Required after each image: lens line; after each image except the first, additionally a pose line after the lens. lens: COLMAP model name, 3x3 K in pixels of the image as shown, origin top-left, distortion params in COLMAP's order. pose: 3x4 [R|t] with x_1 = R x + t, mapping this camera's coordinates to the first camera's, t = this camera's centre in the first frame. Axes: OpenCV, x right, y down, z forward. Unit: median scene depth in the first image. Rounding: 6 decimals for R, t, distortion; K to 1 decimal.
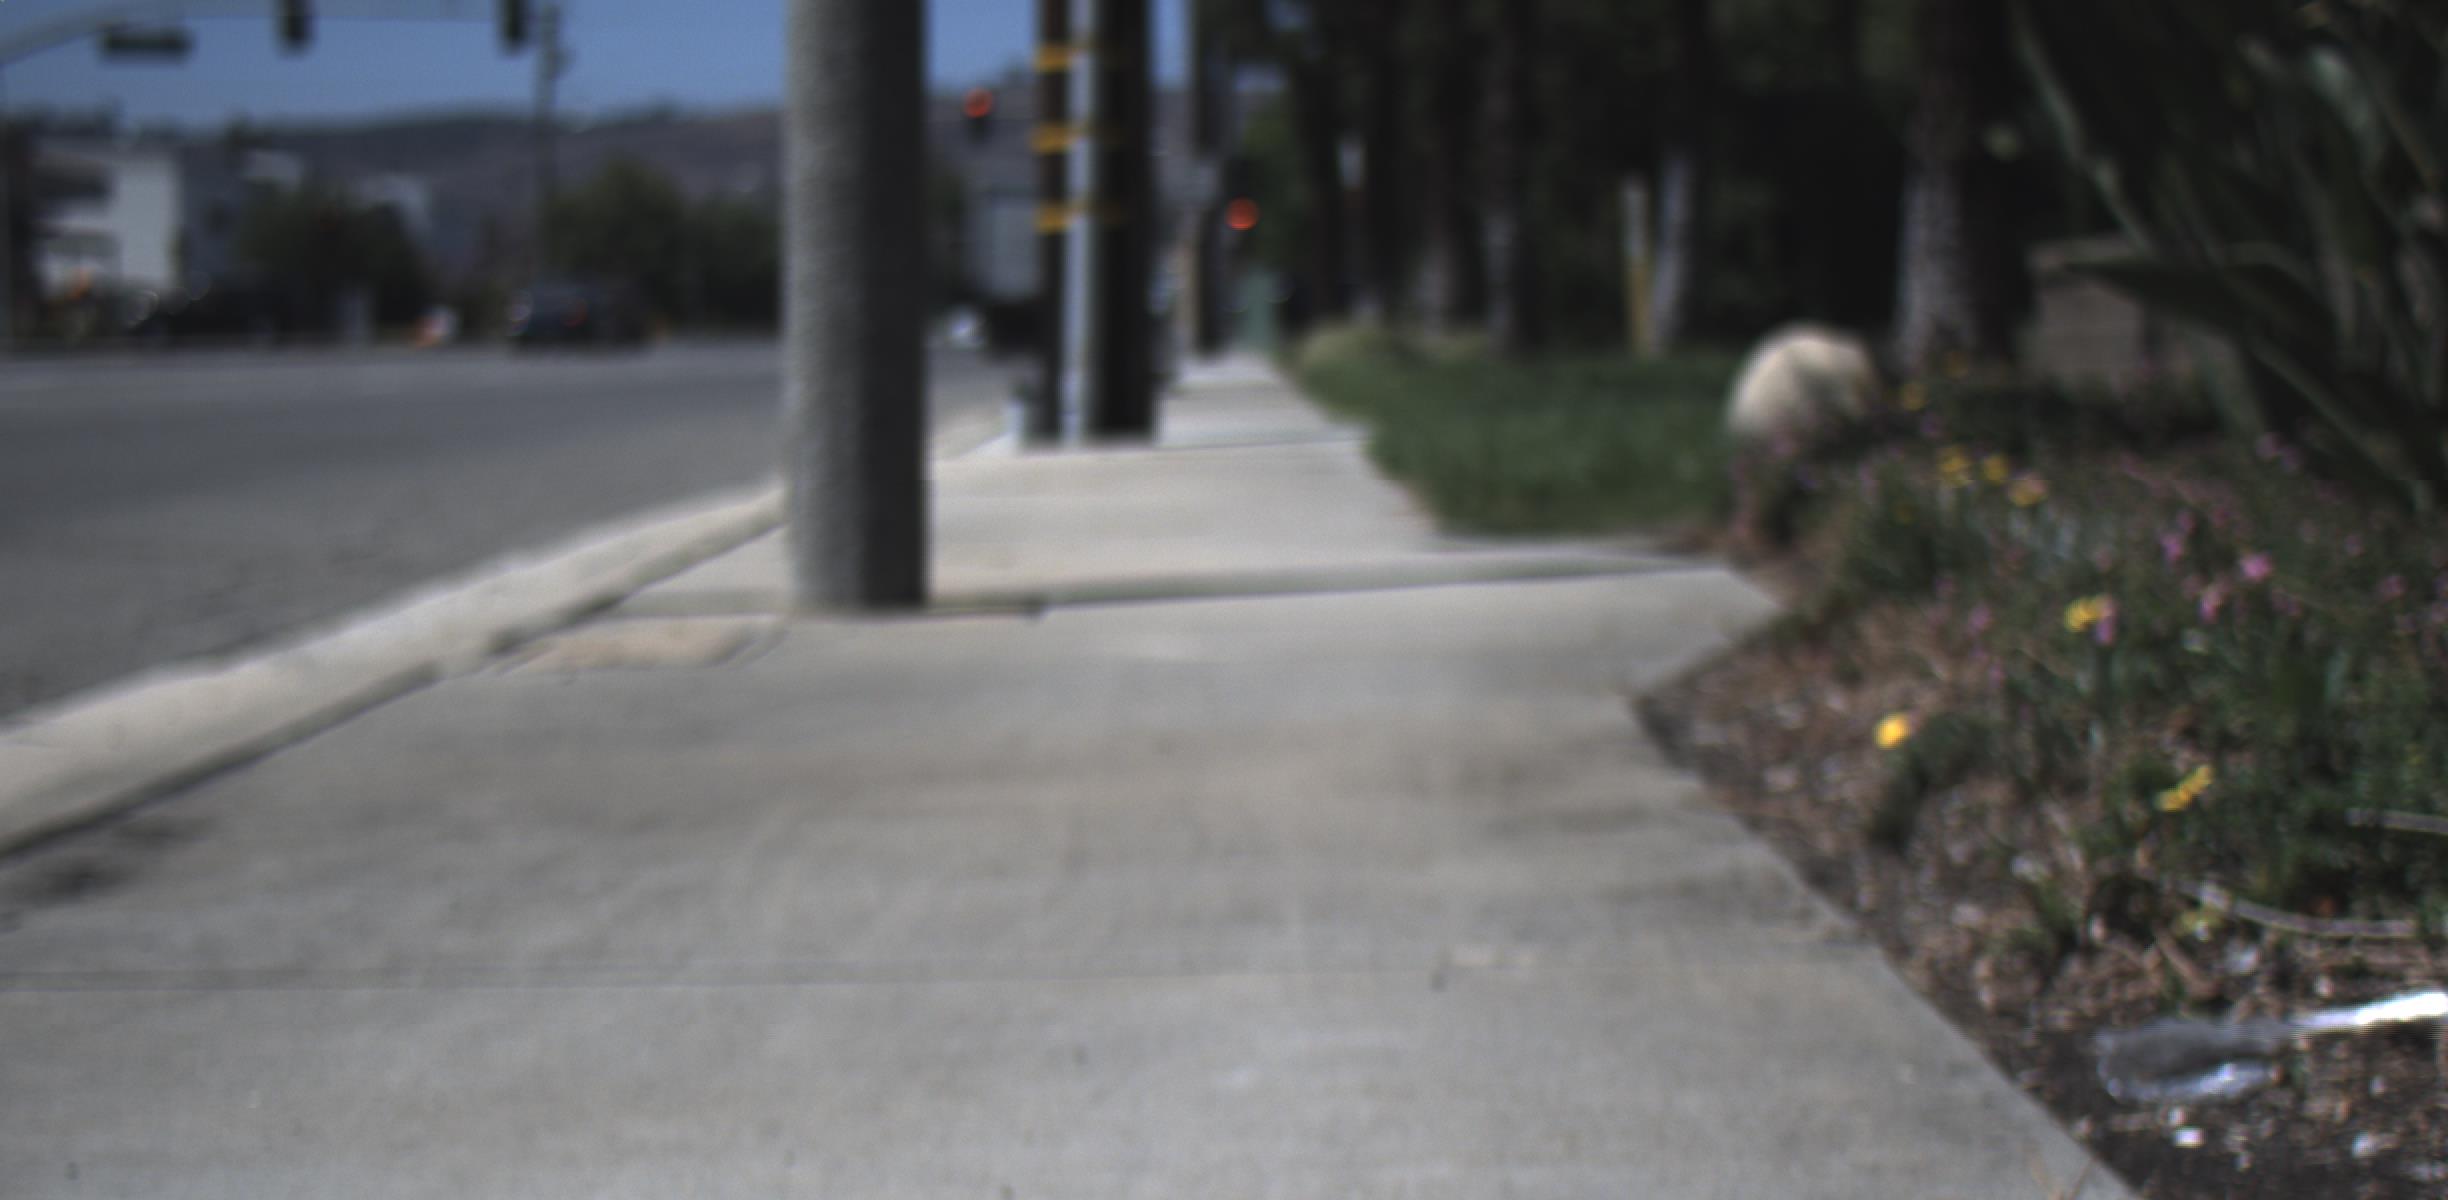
lens RADIAL K [[2153.9, 0, 1225.6], [0, 2153.9, 448.0], [0, 0, 1]] dist [0.007271, -0.001348]
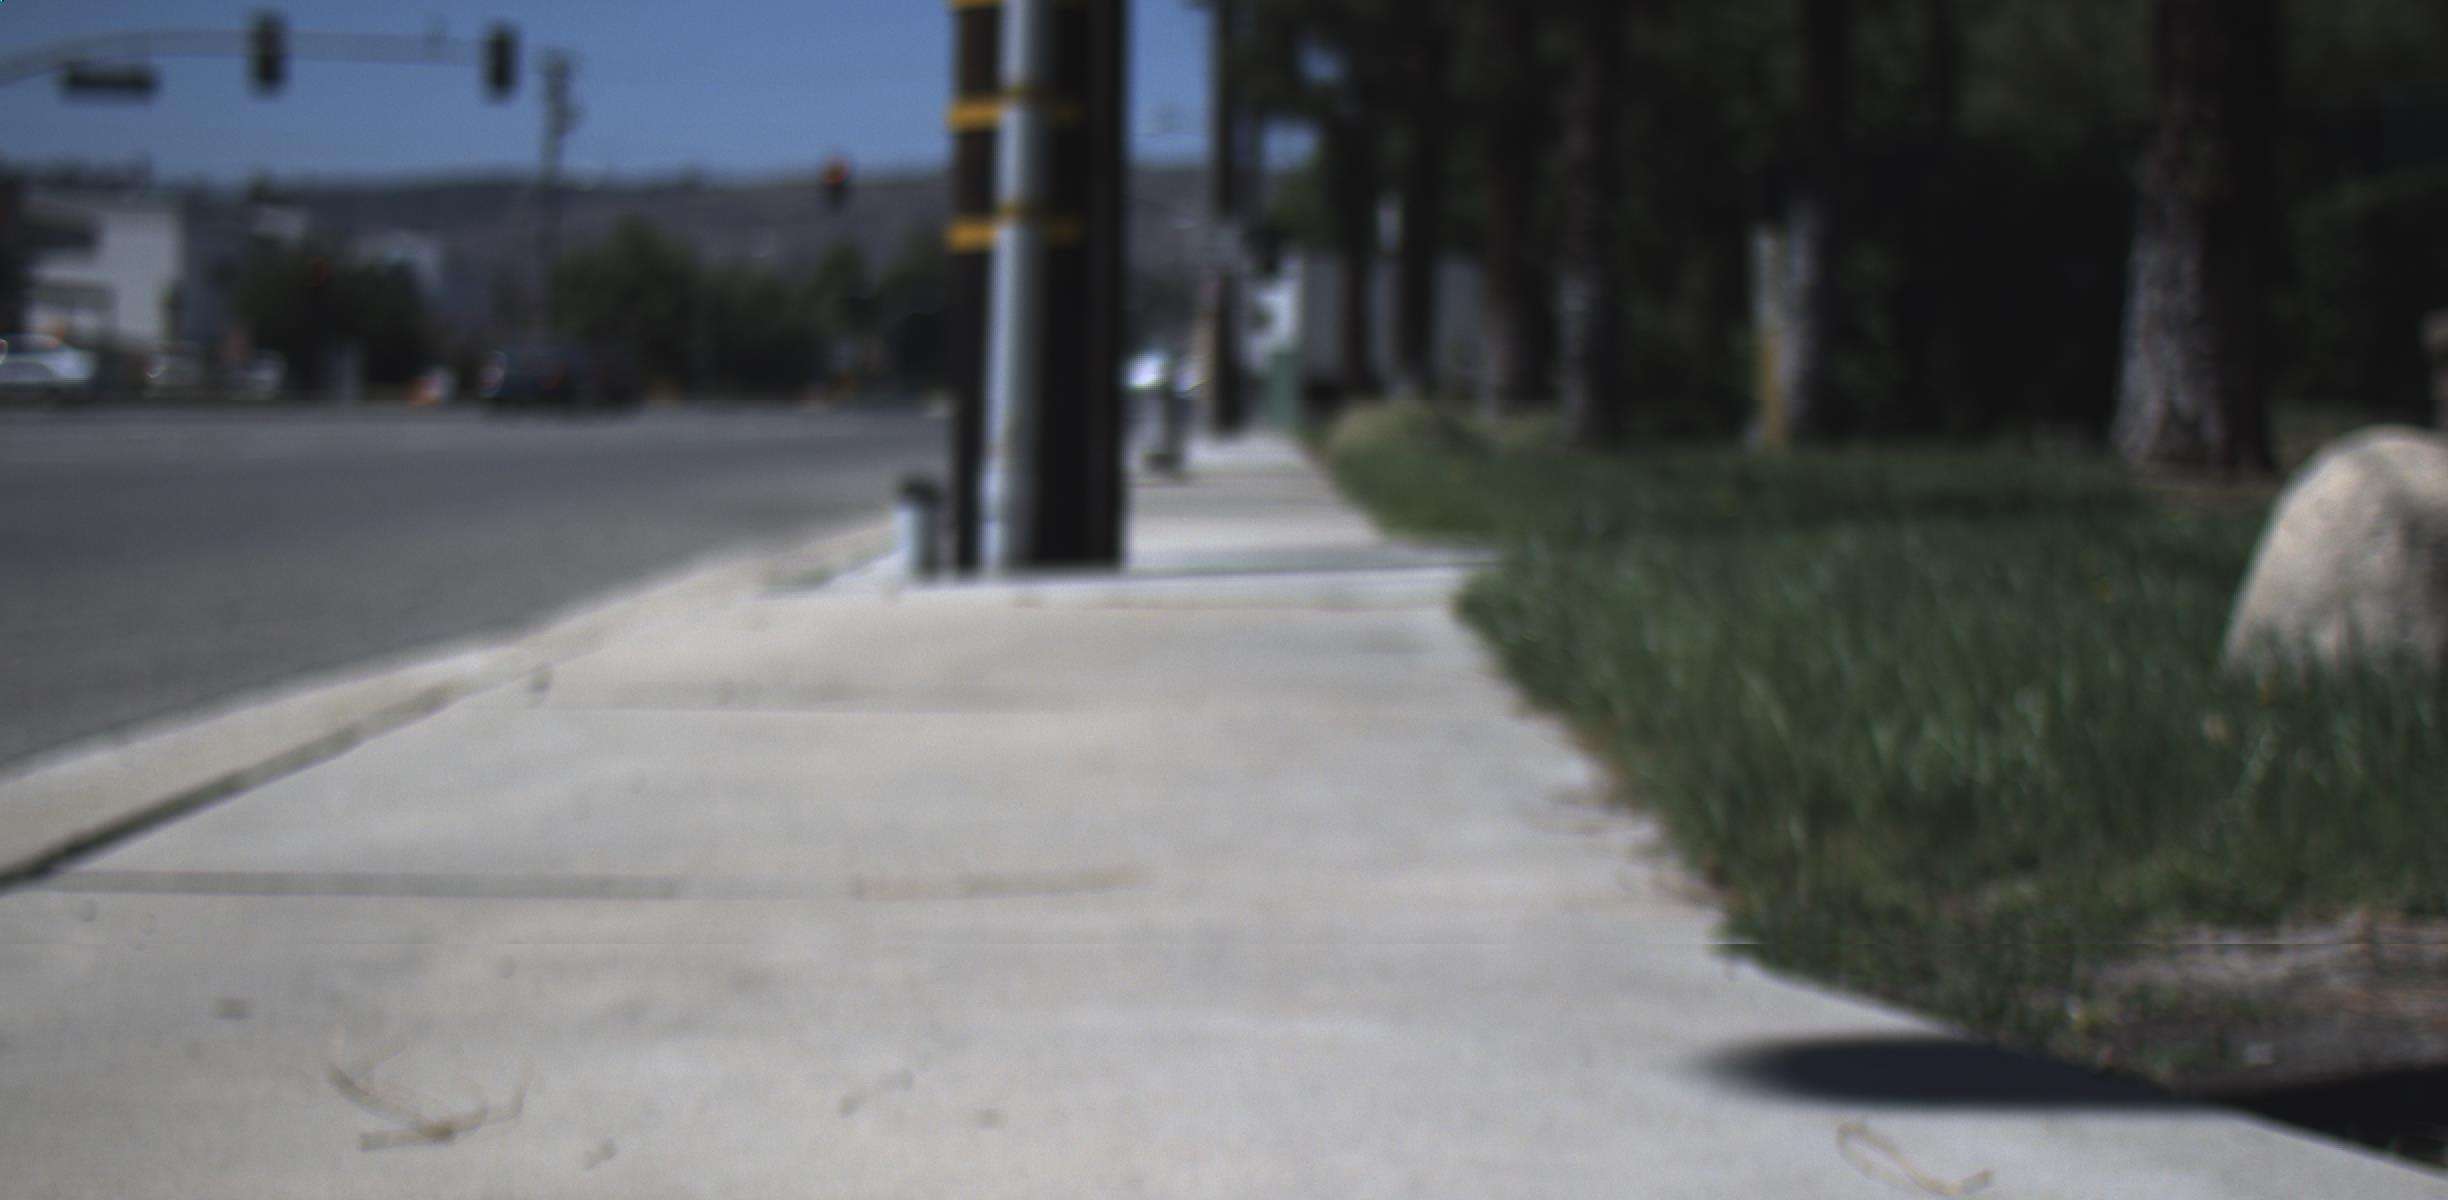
lens RADIAL K [[1436.8, 0, 1261.4], [0, 1436.8, 461.8], [0, 0, 1]] dist [-0.000999, -0.000282]
pose [[0.999766, 0.020280, 0.007593, 0.002834], [-0.020139, 0.999633, -0.018145, -0.023206], [-0.007958, 0.017988, 0.999807, 0.438056]]
